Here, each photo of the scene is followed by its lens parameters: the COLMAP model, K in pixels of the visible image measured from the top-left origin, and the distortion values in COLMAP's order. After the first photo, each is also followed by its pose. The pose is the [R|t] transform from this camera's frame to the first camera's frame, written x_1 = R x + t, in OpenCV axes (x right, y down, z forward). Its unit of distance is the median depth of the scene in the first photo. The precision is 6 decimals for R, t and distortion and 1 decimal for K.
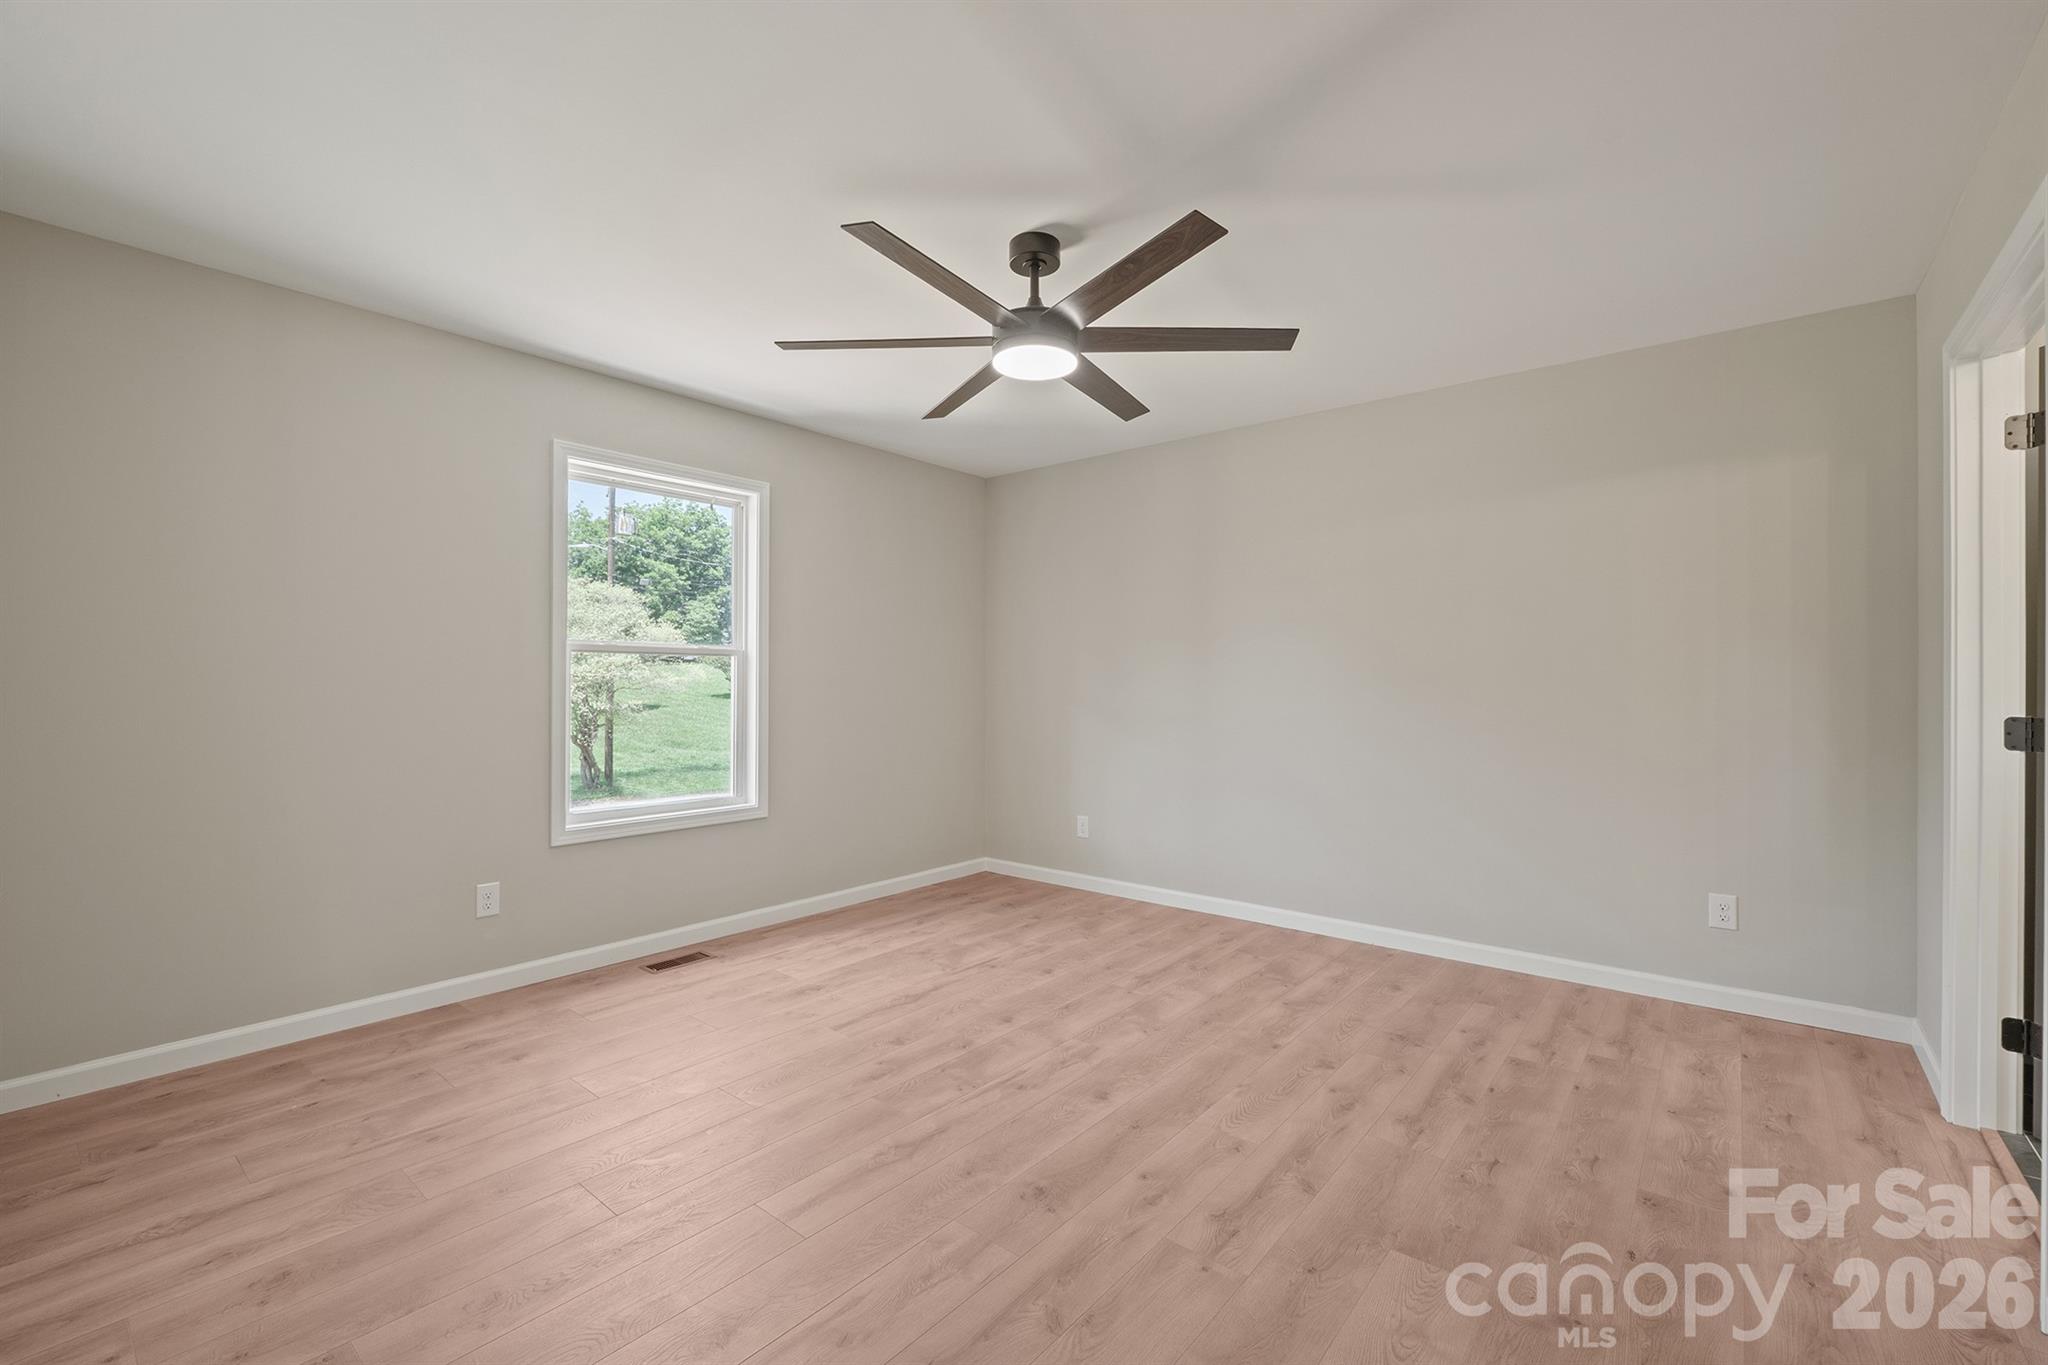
lens RADIAL K [[859.7, 0, 1015.4], [0, 859.7, 683.4], [0, 0, 1]] dist [-0.006951, -0.000549]
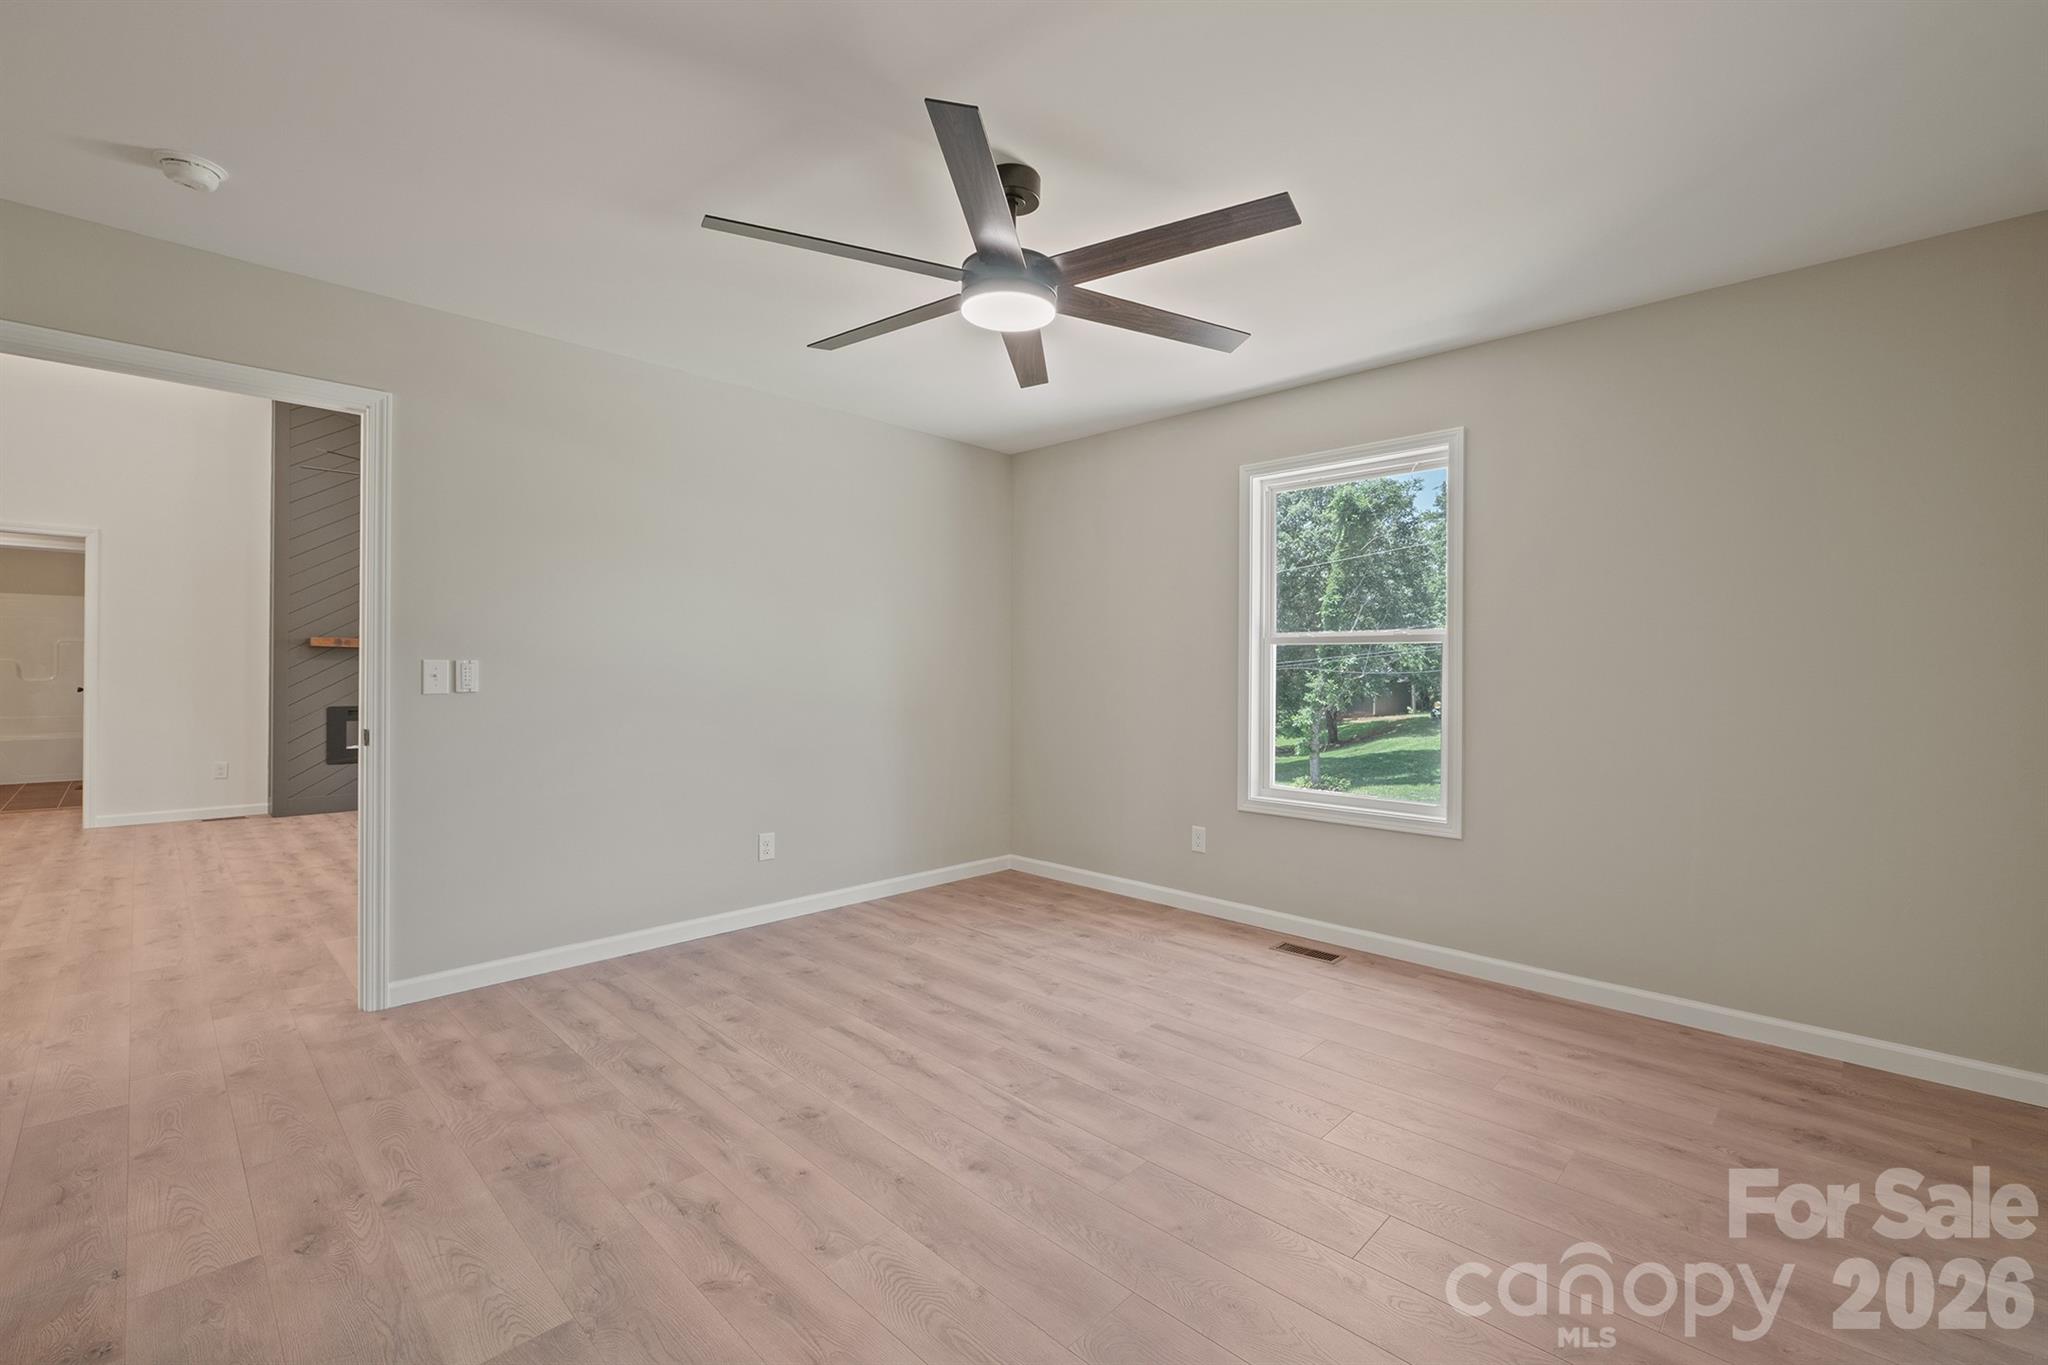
lens RADIAL K [[859.7, 0, 1029.3], [0, 859.7, 674.8], [0, 0, 1]] dist [-0.006951, -0.000549]
pose [[-0.069304, 0.001720, -0.997594, 0.821649], [-0.006333, 0.999978, 0.002164, 0.002480], [0.997575, 0.006468, -0.069292, 0.981595]]
